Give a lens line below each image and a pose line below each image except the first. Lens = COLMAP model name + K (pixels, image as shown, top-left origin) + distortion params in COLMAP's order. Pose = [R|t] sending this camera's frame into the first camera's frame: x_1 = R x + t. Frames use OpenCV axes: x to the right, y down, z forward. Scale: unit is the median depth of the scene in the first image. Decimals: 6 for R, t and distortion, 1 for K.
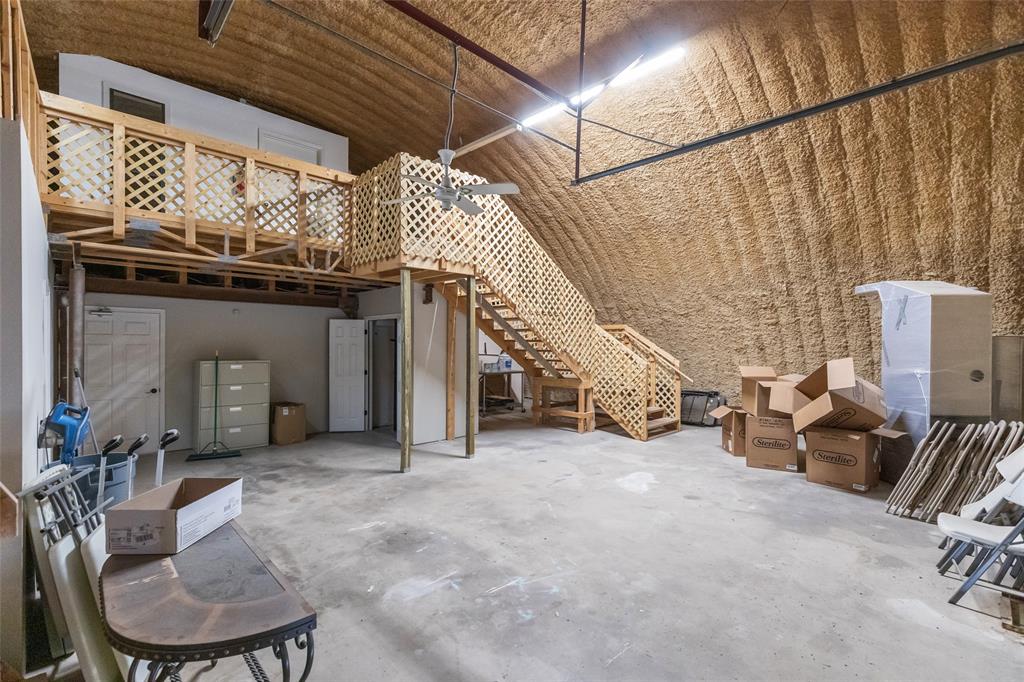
lens RADIAL K [[460.1, 0, 507.7], [0, 460.1, 342.7], [0, 0, 1]] dist [0.009233, -0.000467]
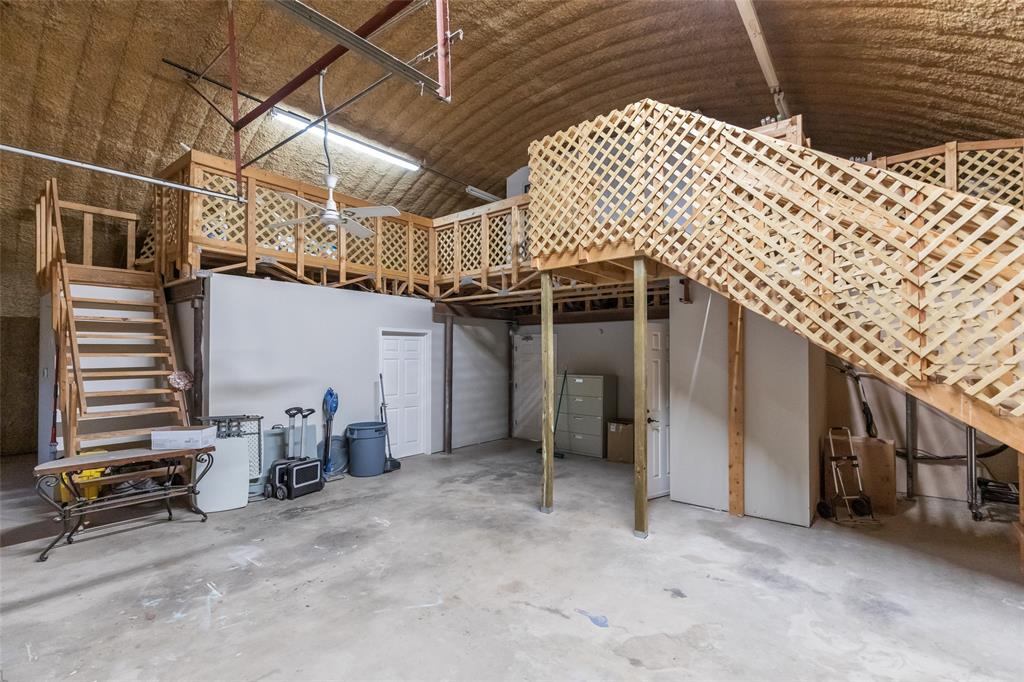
lens RADIAL K [[460.1, 0, 507.5], [0, 460.1, 350.5], [0, 0, 1]] dist [0.009233, -0.000467]
pose [[0.124360, -0.019994, -0.992036, 0.706713], [0.004776, 0.999797, -0.019552, 0.000274], [0.992226, -0.002306, 0.124431, 0.949397]]
